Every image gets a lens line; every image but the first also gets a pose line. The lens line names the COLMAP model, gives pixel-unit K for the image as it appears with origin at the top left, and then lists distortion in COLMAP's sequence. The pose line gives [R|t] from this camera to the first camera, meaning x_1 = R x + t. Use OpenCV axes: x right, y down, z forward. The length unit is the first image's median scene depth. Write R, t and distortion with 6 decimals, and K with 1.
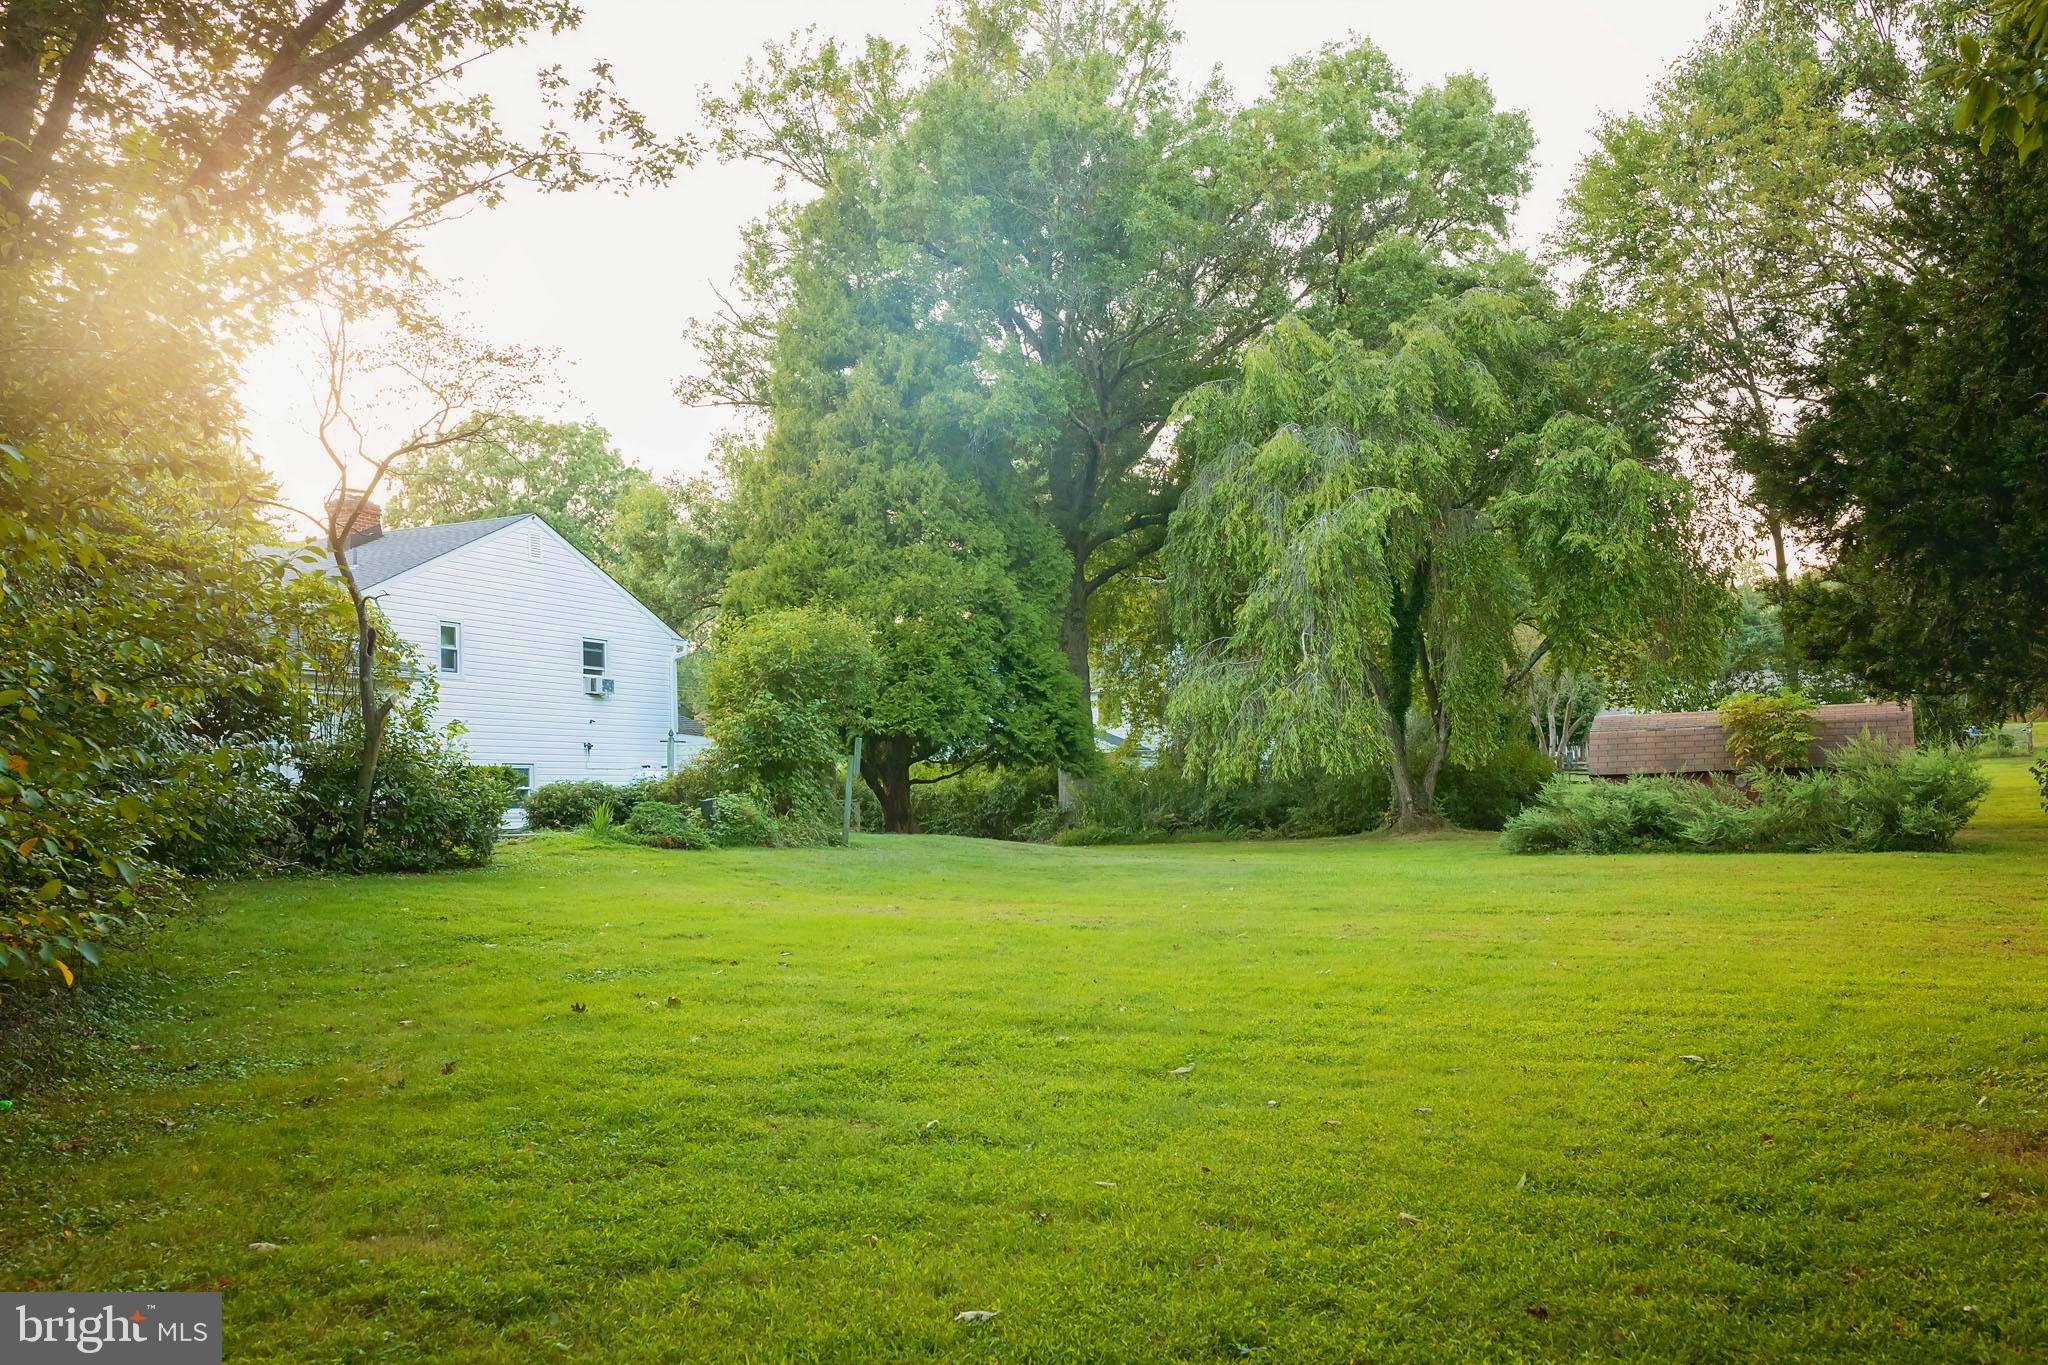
lens RADIAL K [[1924.1, 0, 1029.6], [0, 1924.1, 689.3], [0, 0, 1]] dist [0.005210, 0.005788]
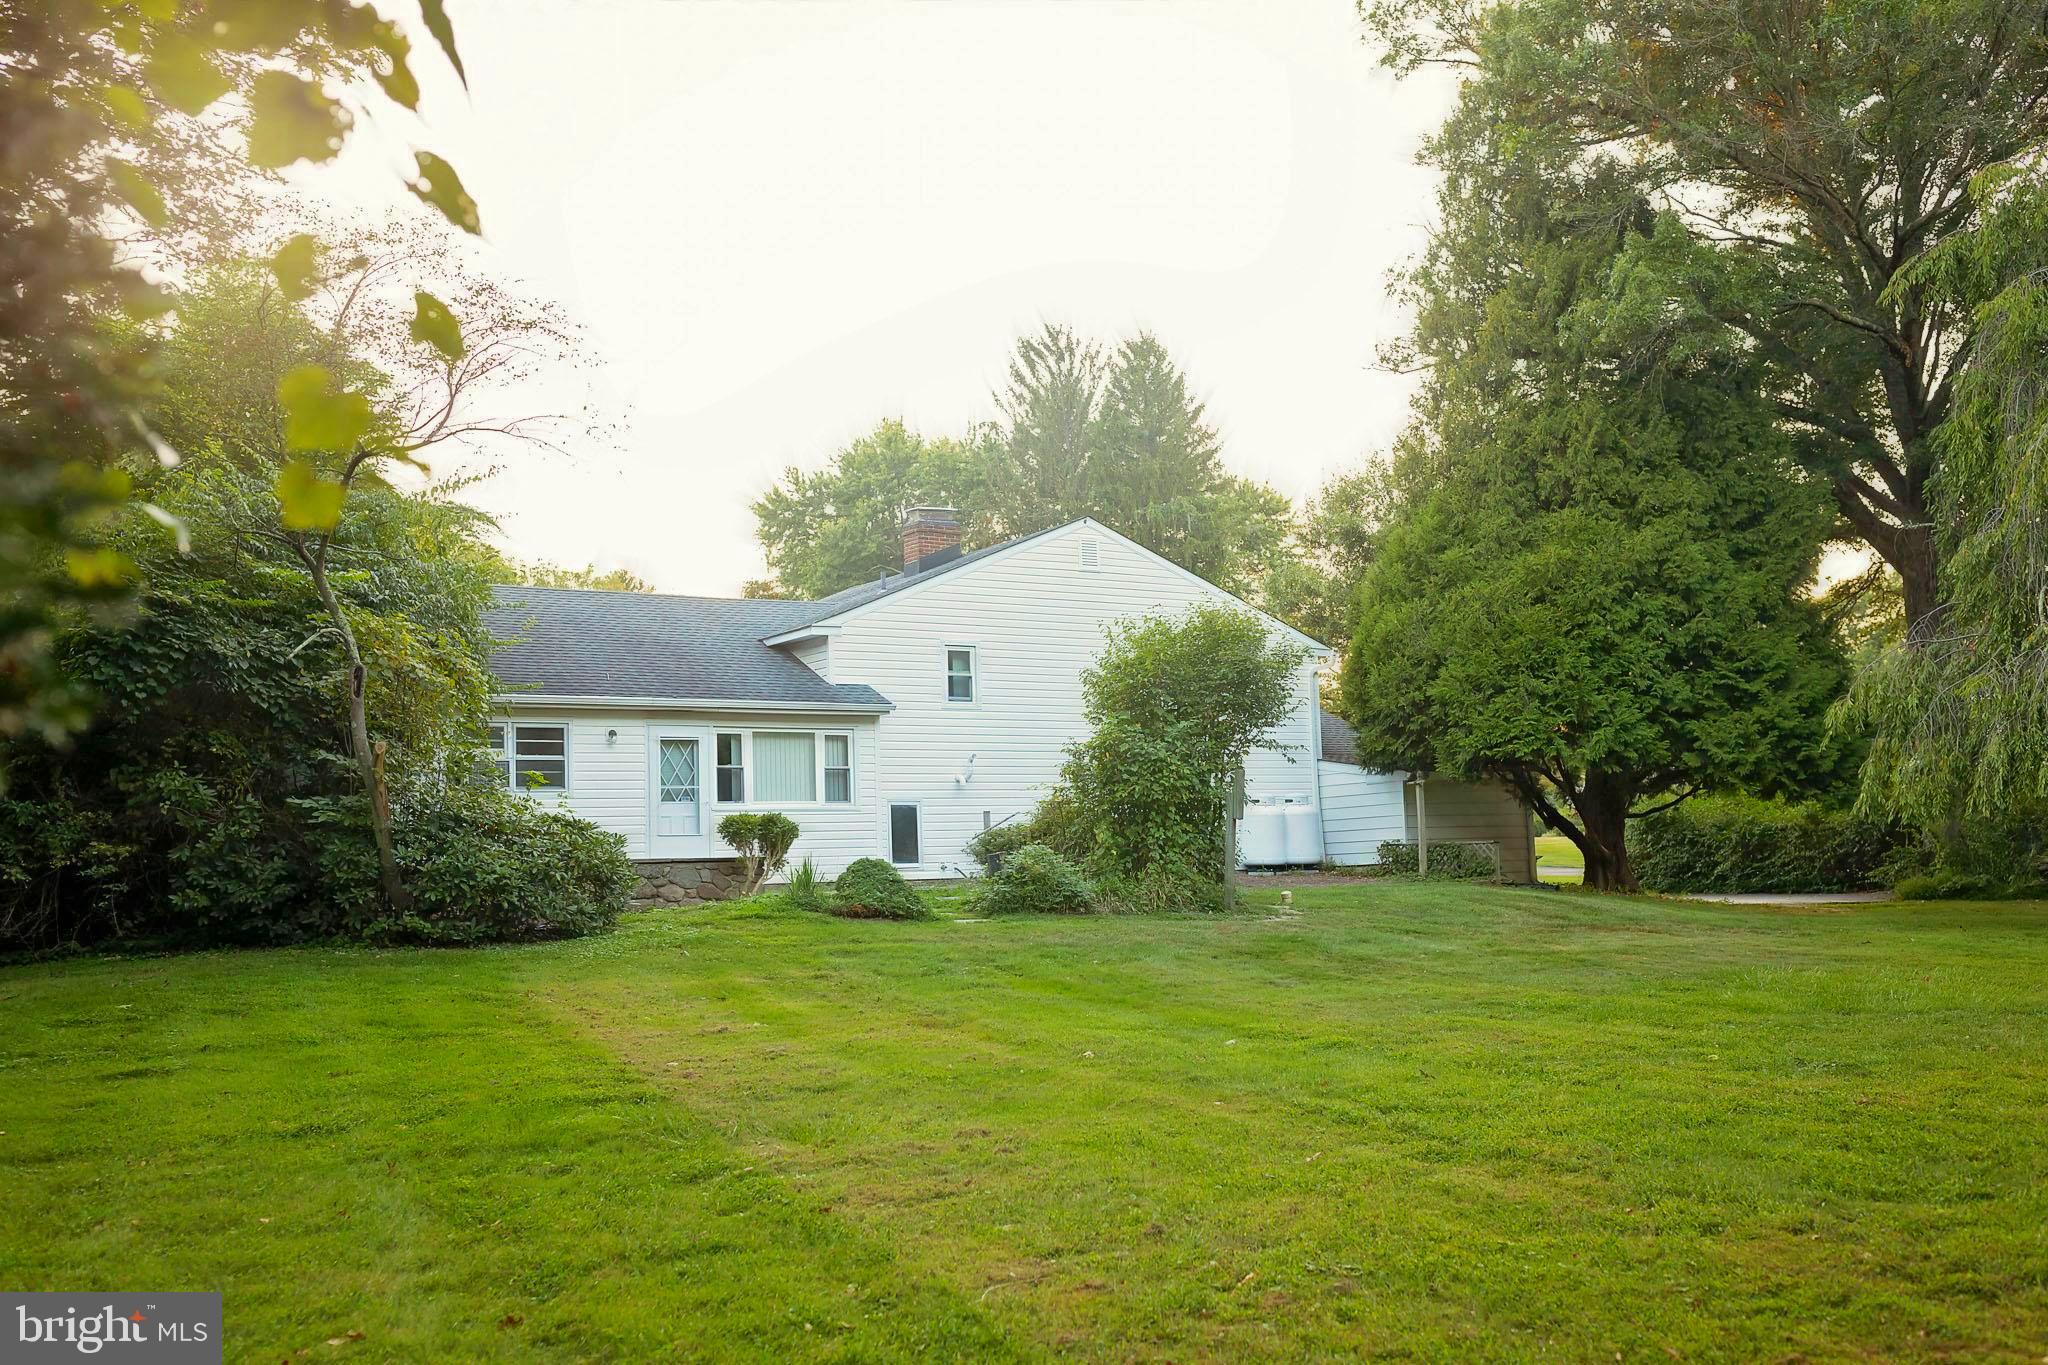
lens RADIAL K [[1924.1, 0, 1029.6], [0, 1924.1, 689.3], [0, 0, 1]] dist [0.005210, 0.005788]
pose [[0.815062, -0.043256, -0.577757, 0.208679], [0.038593, 0.999048, -0.020353, 0.004199], [0.578087, -0.005708, 0.815955, 0.246671]]
